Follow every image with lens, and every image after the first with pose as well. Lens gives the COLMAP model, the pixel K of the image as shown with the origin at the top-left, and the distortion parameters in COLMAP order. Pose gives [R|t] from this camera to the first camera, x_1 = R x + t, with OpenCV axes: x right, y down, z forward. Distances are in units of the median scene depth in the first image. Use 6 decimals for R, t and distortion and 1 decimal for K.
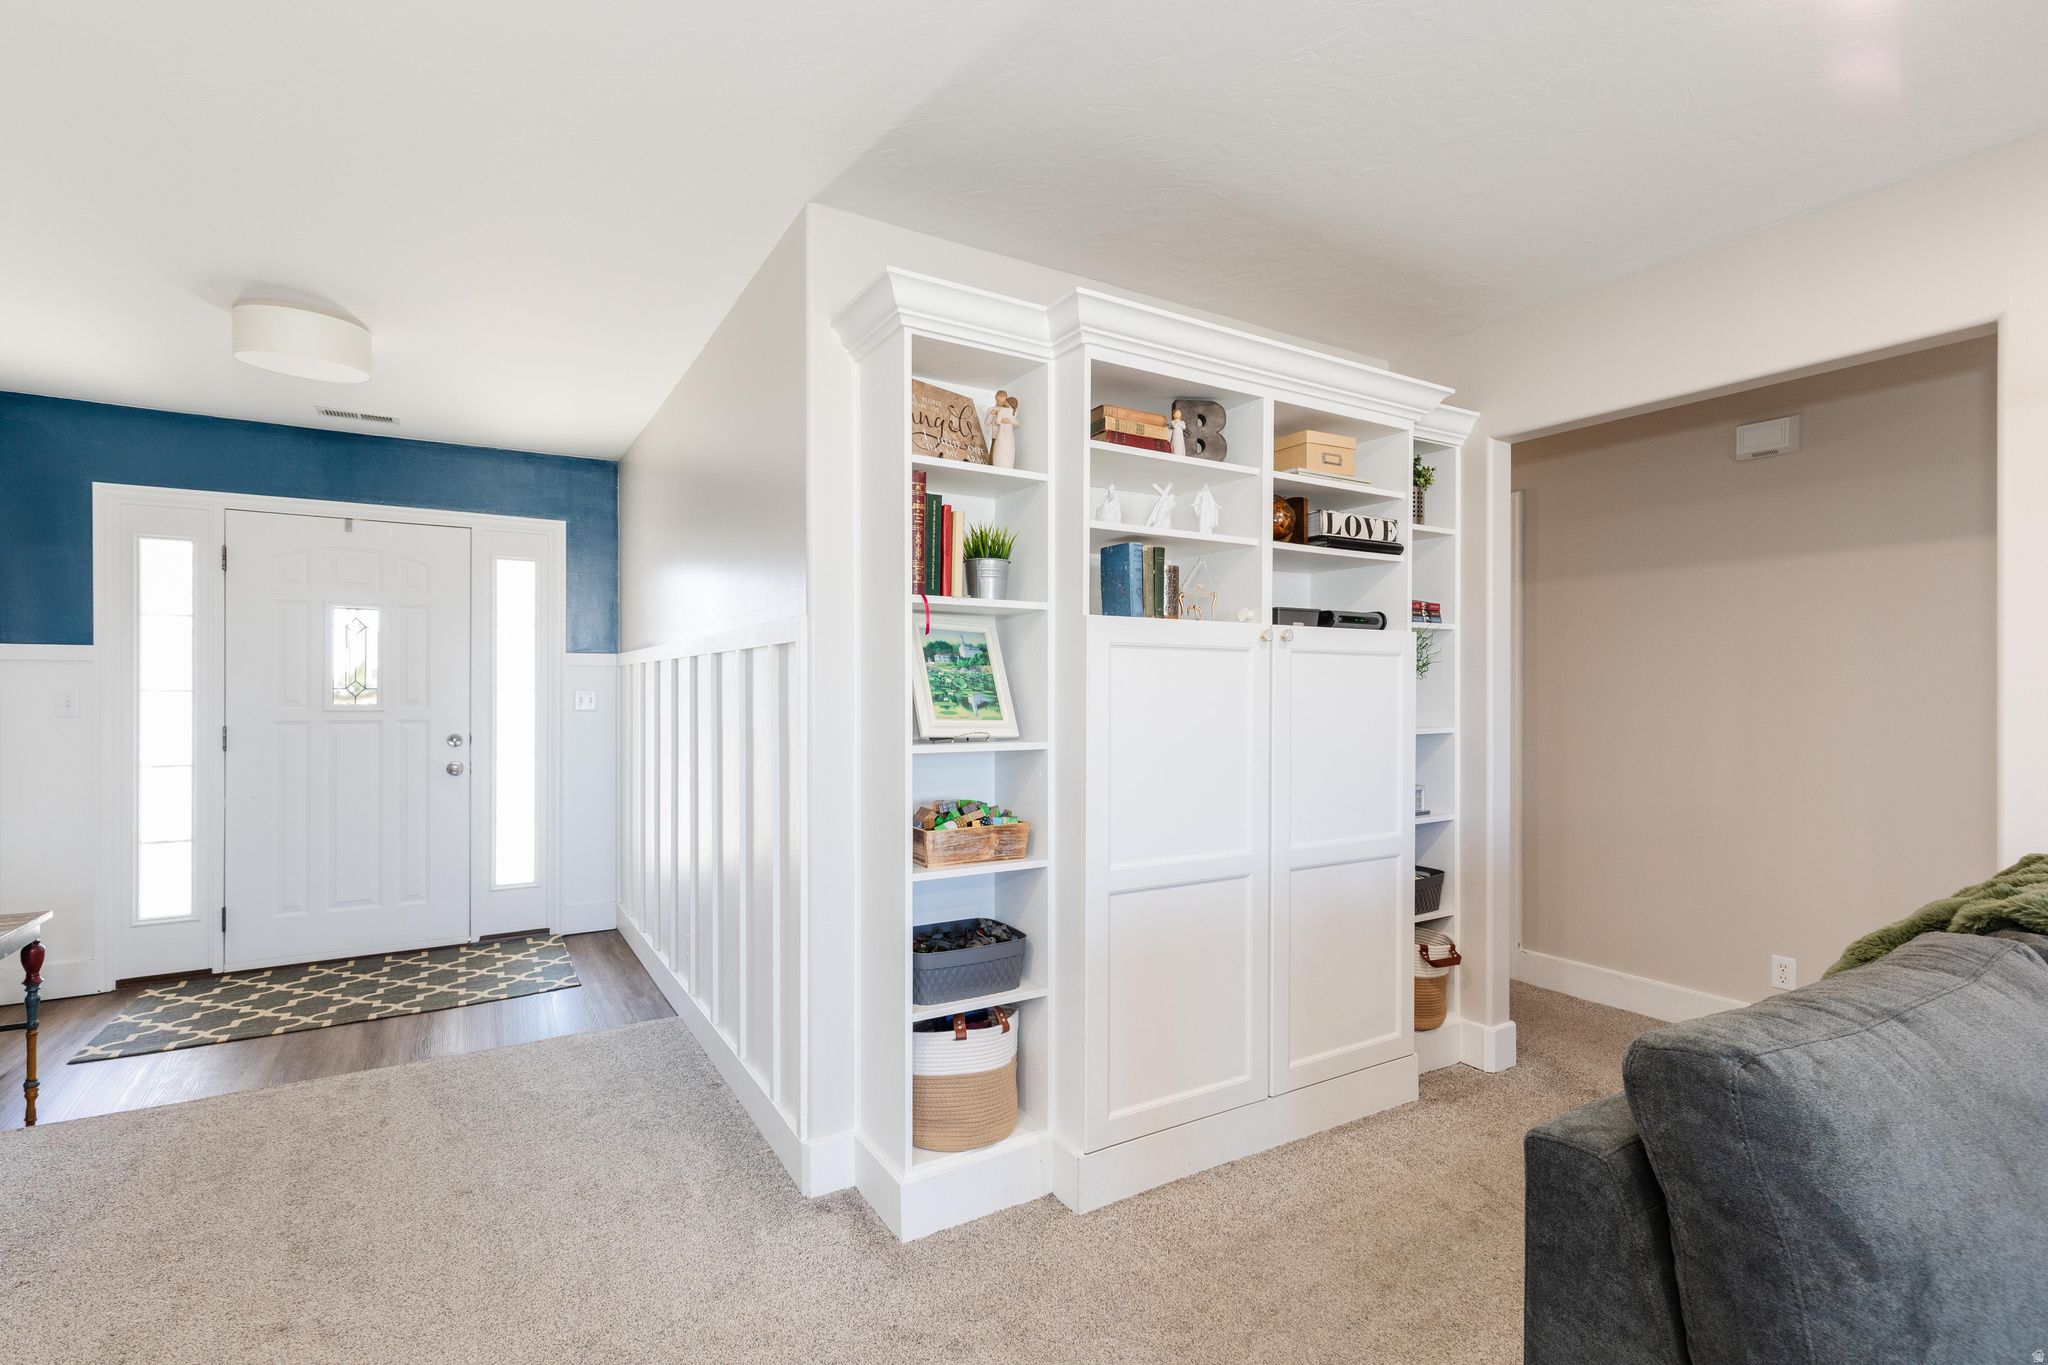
lens RADIAL K [[944.8, 0, 1017.7], [0, 944.8, 681.9], [0, 0, 1]] dist [0.009521, -0.001414]
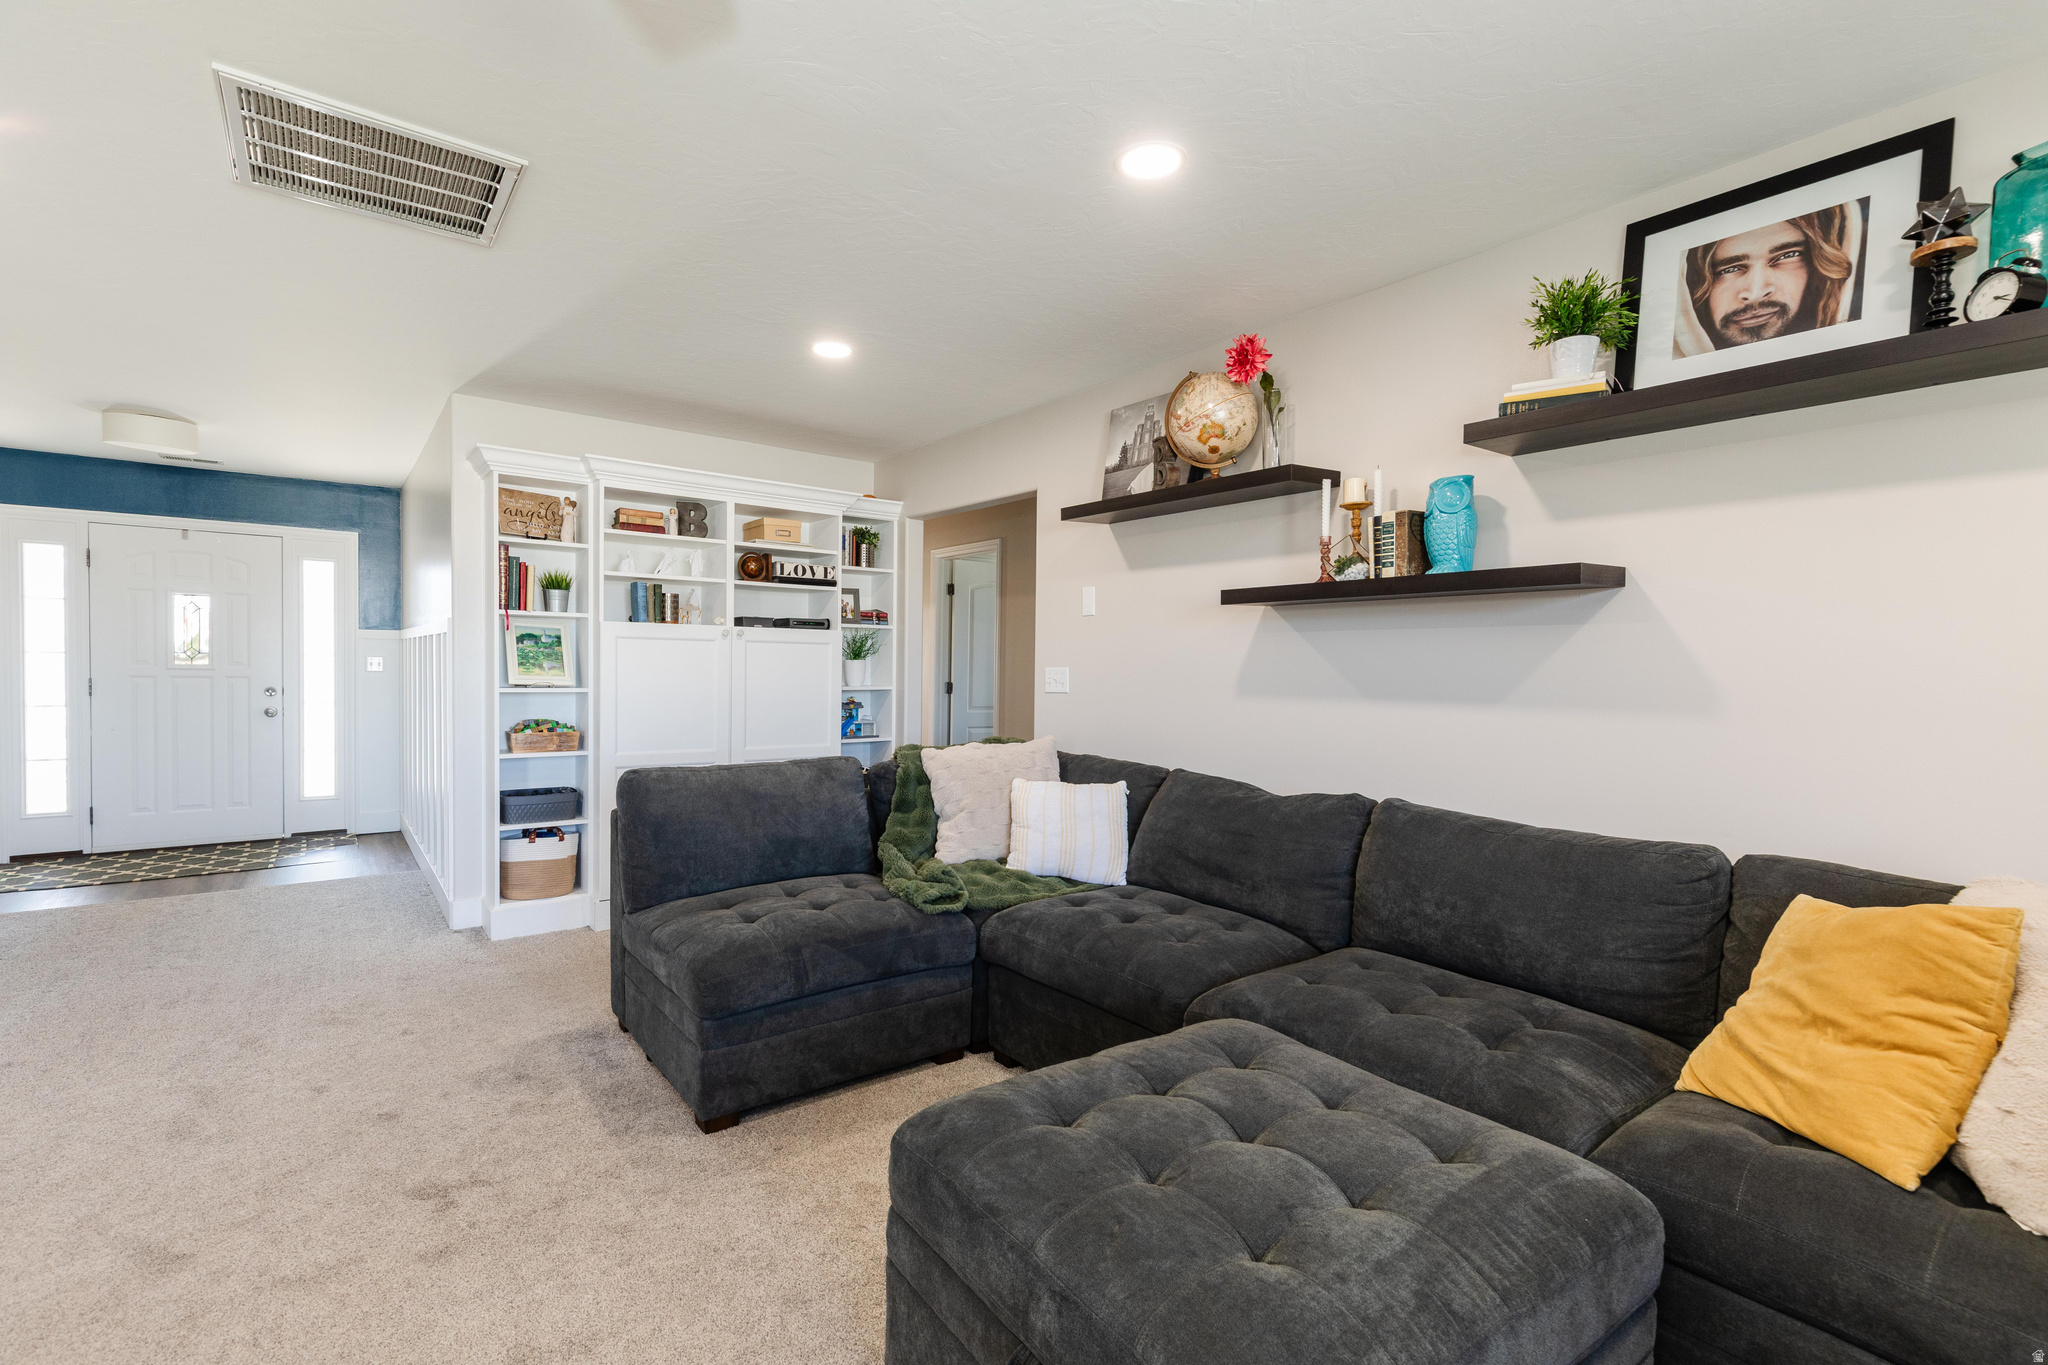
lens RADIAL K [[944.8, 0, 1015.7], [0, 944.8, 683.9], [0, 0, 1]] dist [0.009521, -0.001414]
pose [[0.995061, 0.012907, 0.098419, 0.411065], [-0.015819, 0.999458, 0.028867, -0.007484], [-0.097993, -0.030281, 0.994726, -0.565925]]
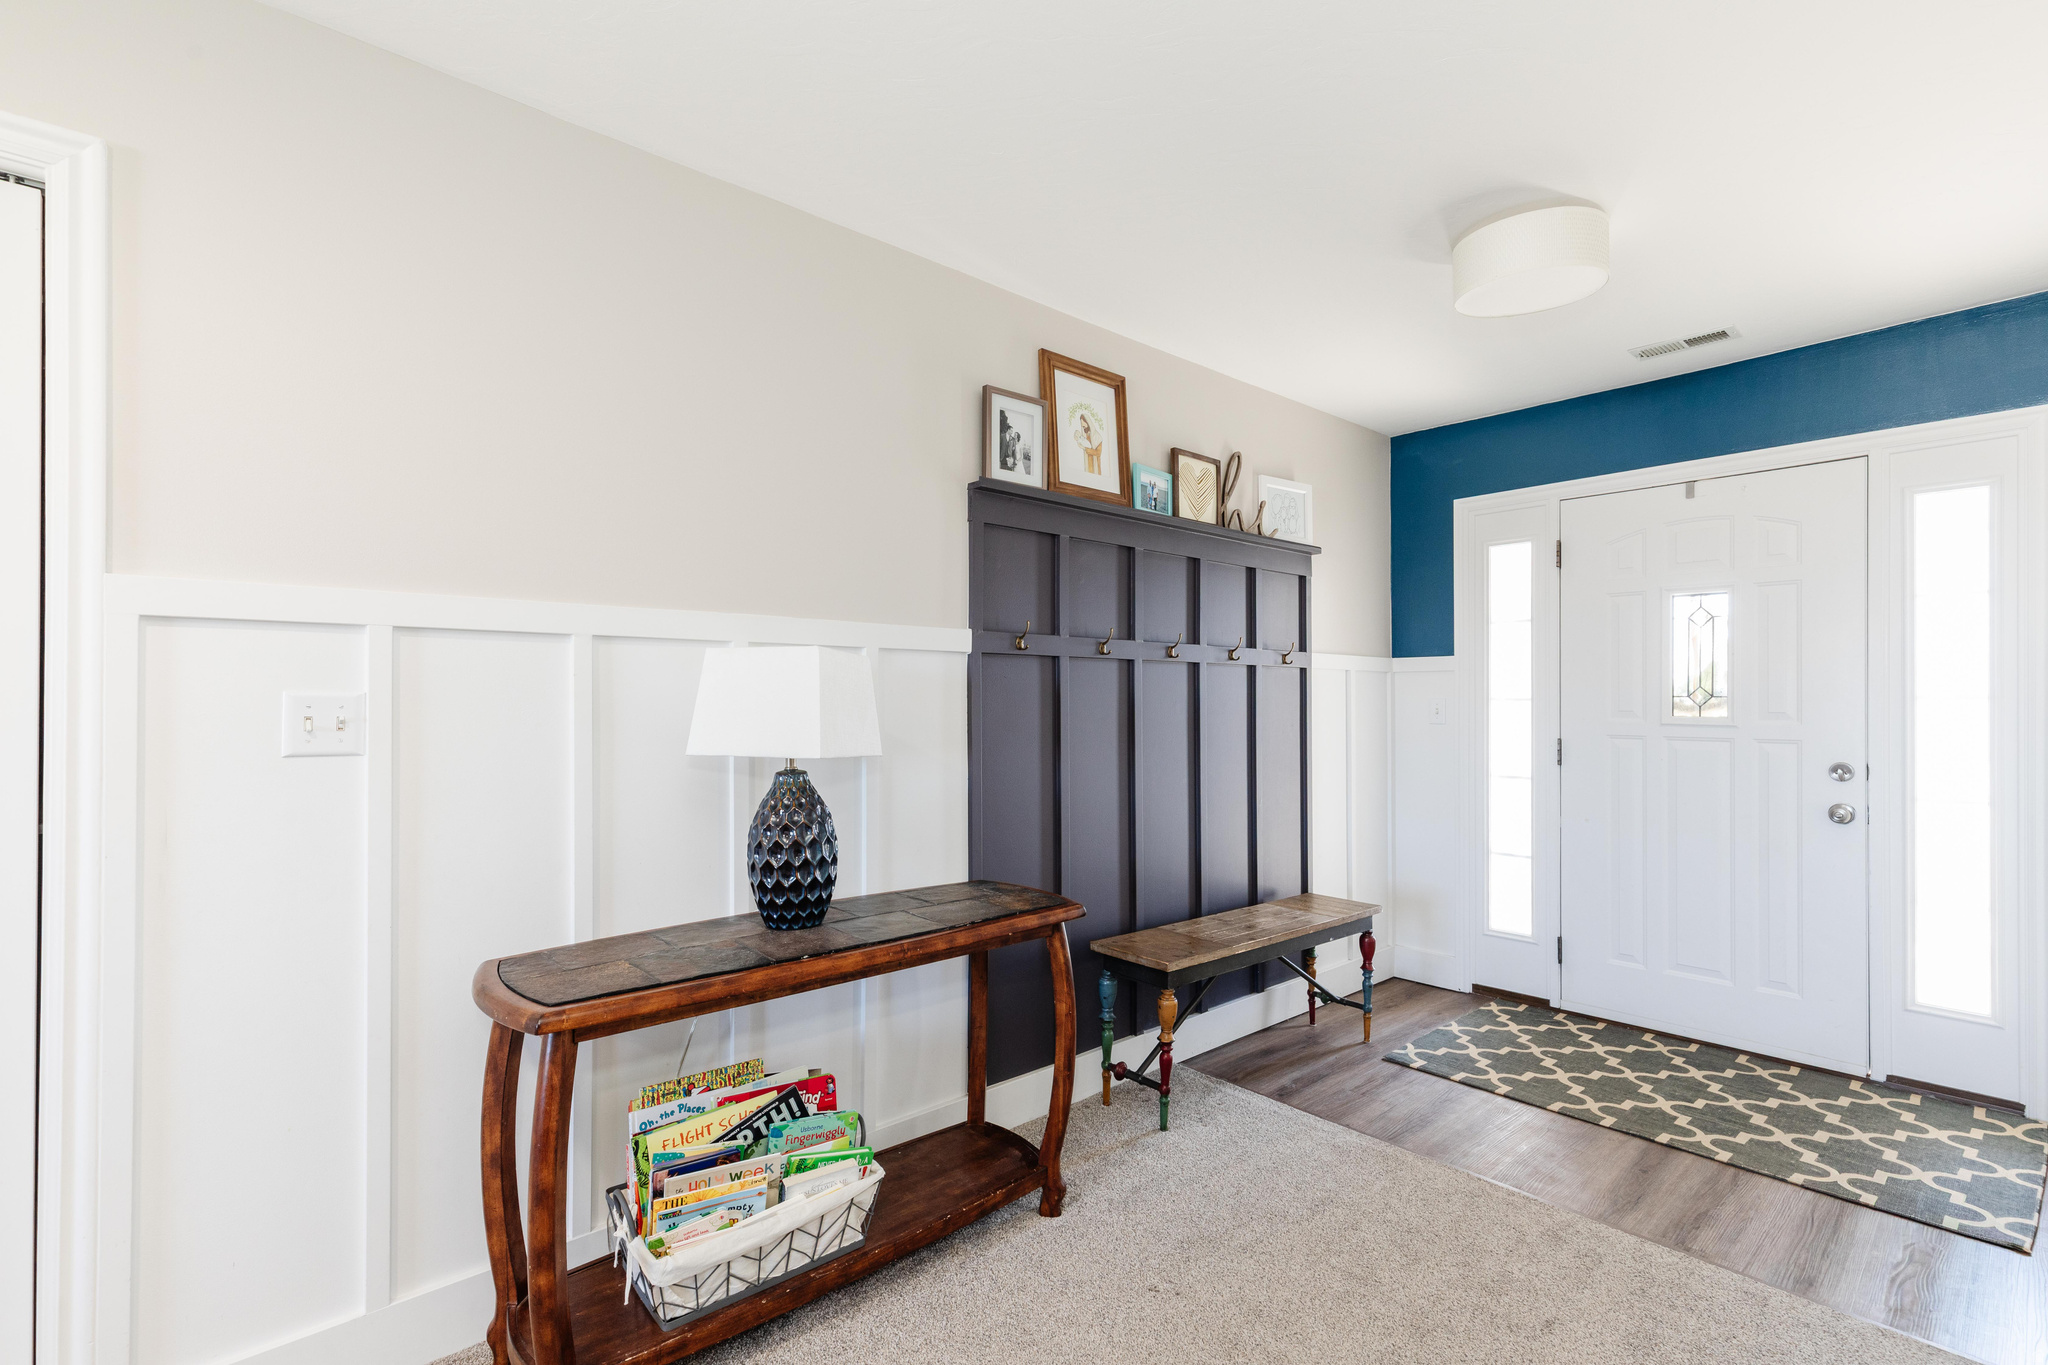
lens RADIAL K [[944.8, 0, 1038.7], [0, 944.8, 696.1], [0, 0, 1]] dist [0.009521, -0.001414]
pose [[0.197242, -0.003806, -0.980347, -0.044232], [0.009284, 0.999955, -0.002014, 0.003671], [0.980311, -0.008705, 0.197269, 0.354346]]
